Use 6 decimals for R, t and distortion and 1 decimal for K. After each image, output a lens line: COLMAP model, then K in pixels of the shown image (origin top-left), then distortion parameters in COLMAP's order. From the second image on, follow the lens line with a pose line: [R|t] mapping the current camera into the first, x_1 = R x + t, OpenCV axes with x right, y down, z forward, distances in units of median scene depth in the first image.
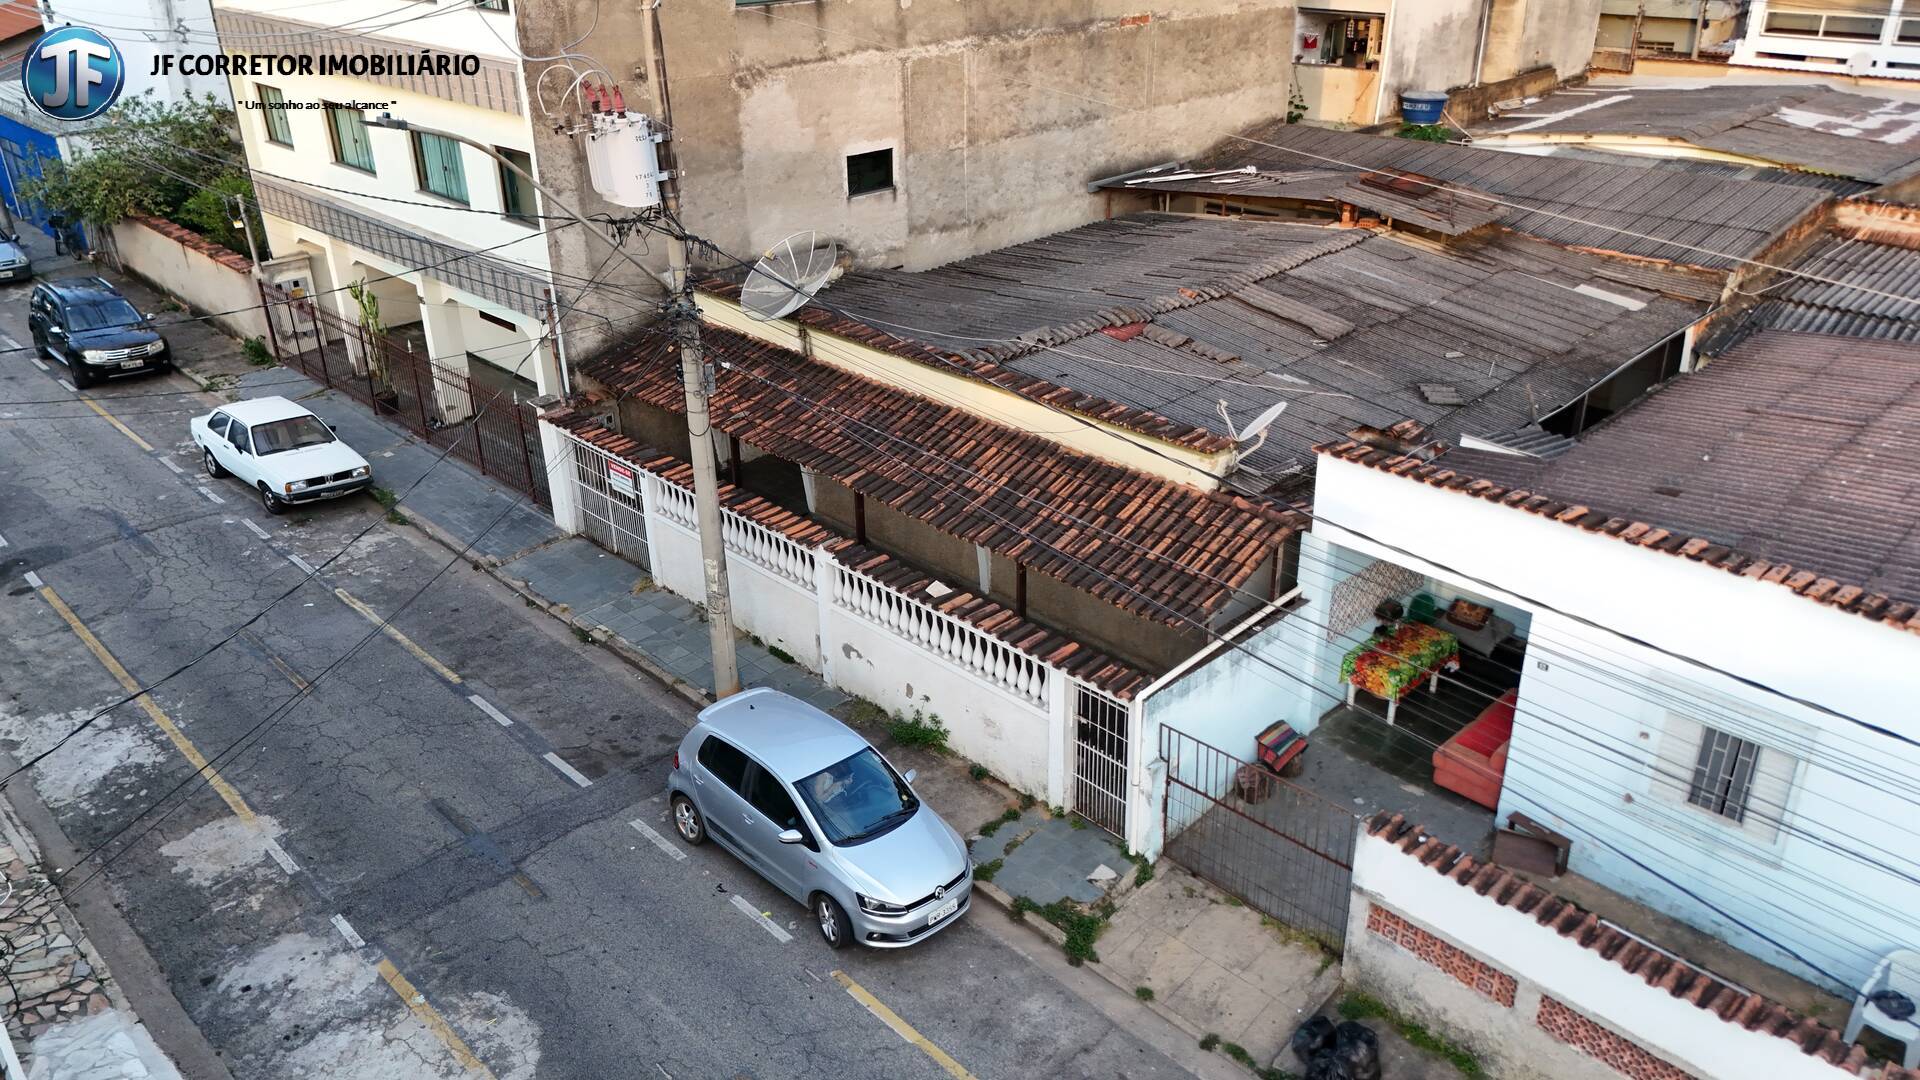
lens RADIAL K [[1424.2, 0, 960.0], [0, 1424.2, 540.0], [0, 0, 1]] dist [0.037092, -0.005059]
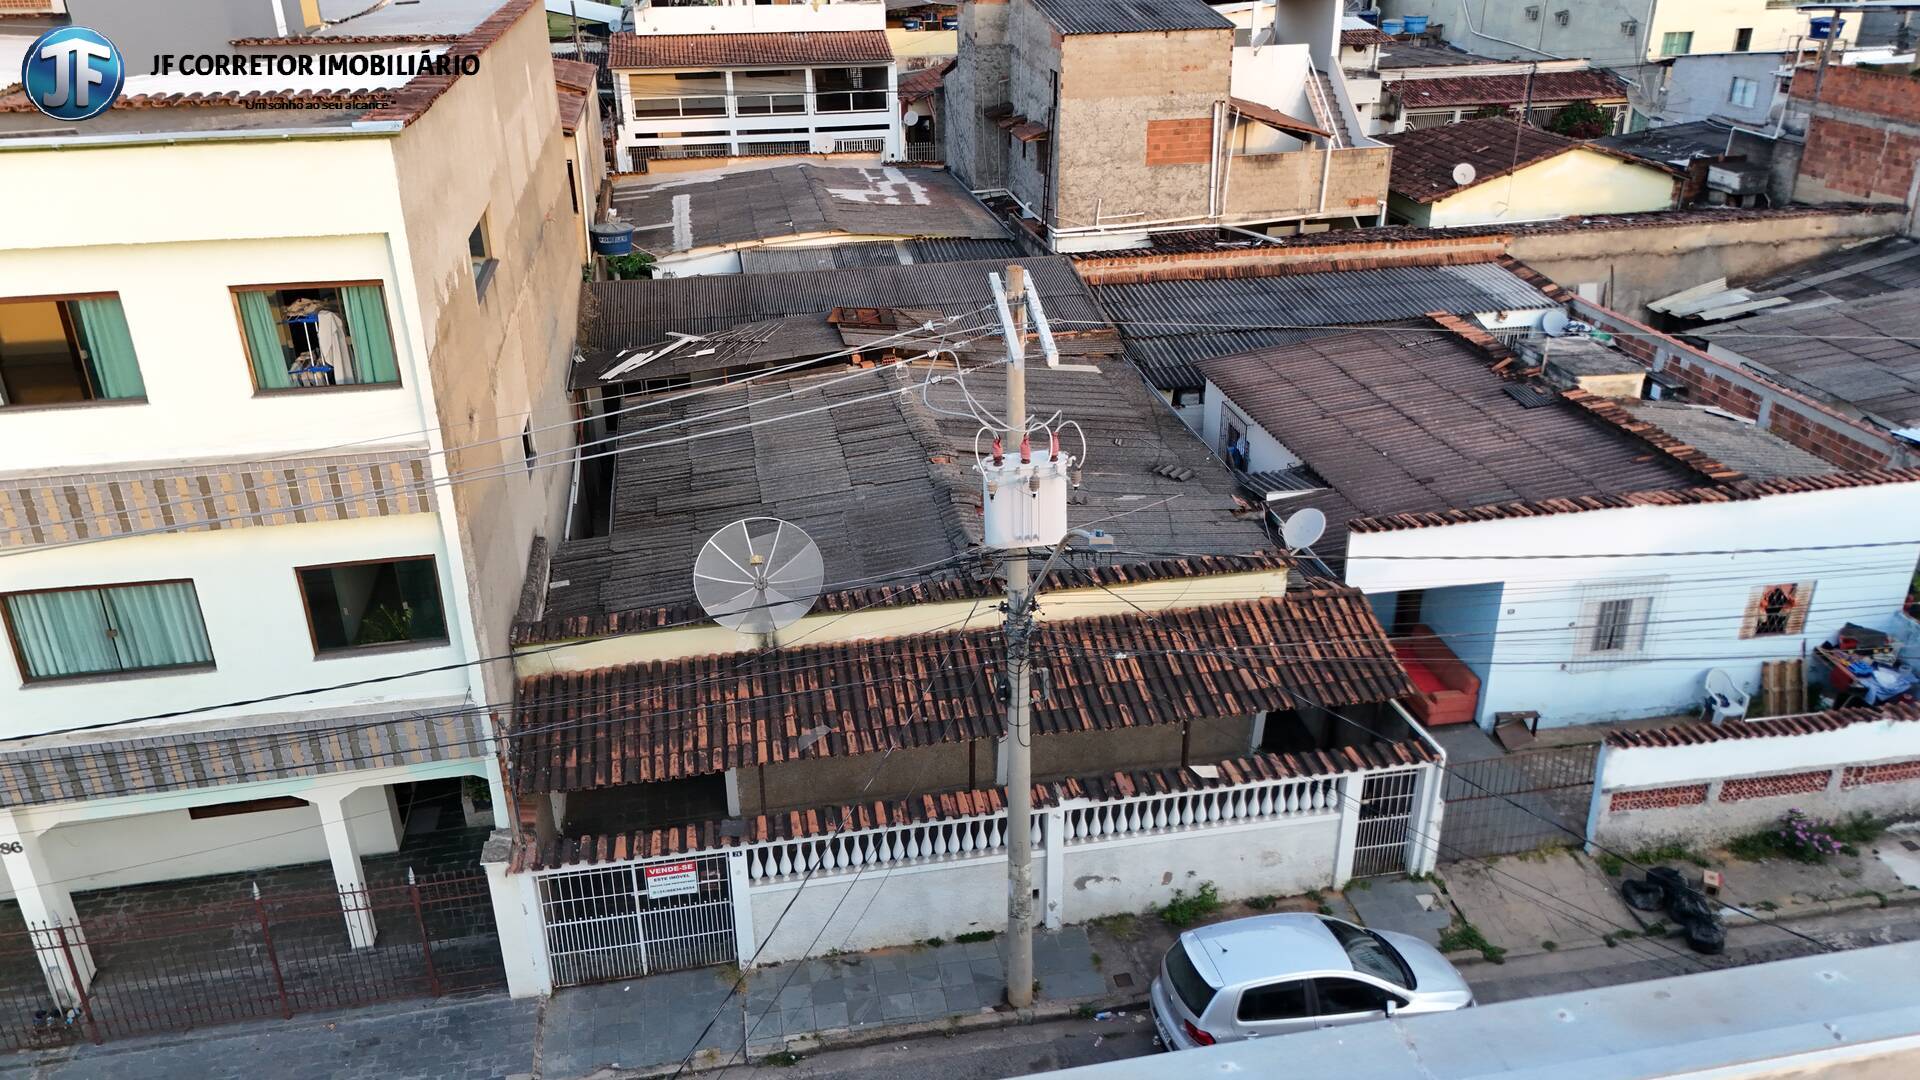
lens RADIAL K [[1424.2, 0, 960.0], [0, 1424.2, 540.0], [0, 0, 1]] dist [0.037092, -0.005059]
pose [[0.557494, -0.345396, 0.754919, -0.877633], [0.364382, 0.918873, 0.151320, -0.359799], [-0.745940, 0.190719, 0.638122, 0.399485]]
